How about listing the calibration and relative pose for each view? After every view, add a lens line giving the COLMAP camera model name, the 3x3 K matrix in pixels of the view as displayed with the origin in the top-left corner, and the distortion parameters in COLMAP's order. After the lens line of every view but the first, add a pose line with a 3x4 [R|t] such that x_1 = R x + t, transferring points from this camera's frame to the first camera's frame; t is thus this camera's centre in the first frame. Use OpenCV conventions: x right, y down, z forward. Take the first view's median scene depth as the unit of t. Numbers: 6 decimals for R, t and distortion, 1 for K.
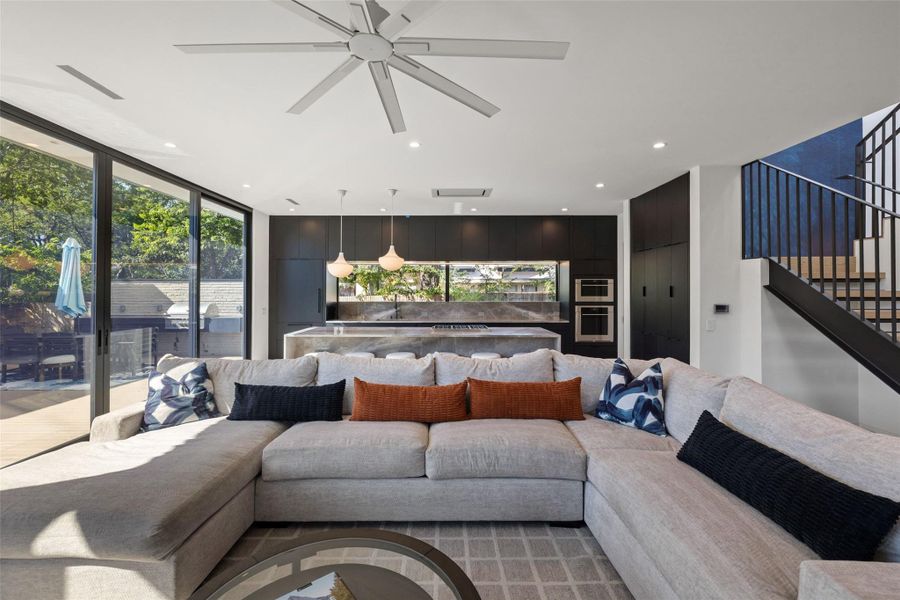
lens RADIAL K [[412.3, 0, 455.5], [0, 412.3, 287.0], [0, 0, 1]] dist [-0.001318, 0.000320]
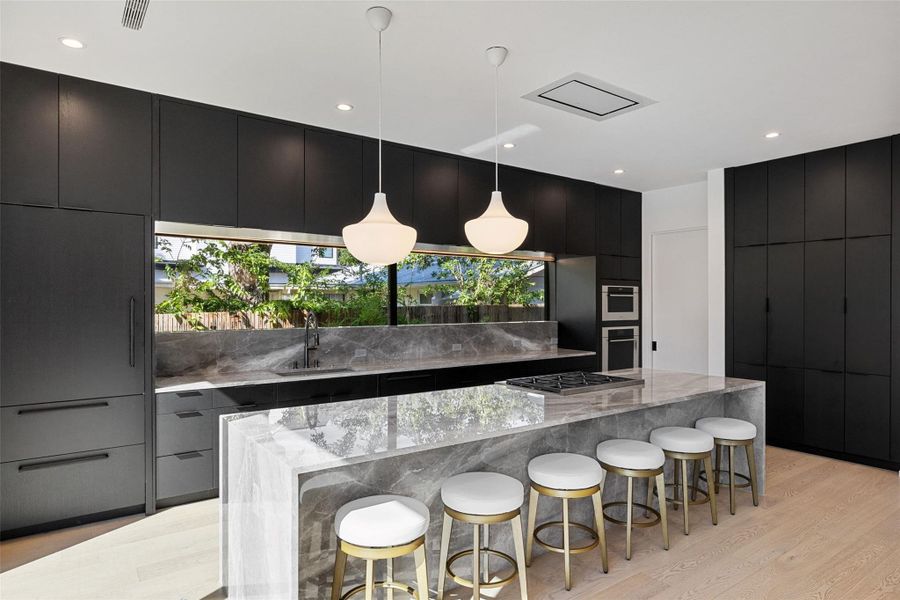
lens RADIAL K [[519.2, 0, 450.0], [0, 519.2, 300.0], [0, 0, 1]] dist [-0.003618, -0.001096]
pose [[0.816872, 0.002576, 0.576814, -0.366054], [-0.005856, 0.999976, 0.003828, 0.001368], [-0.576790, -0.006504, 0.816867, 0.479311]]
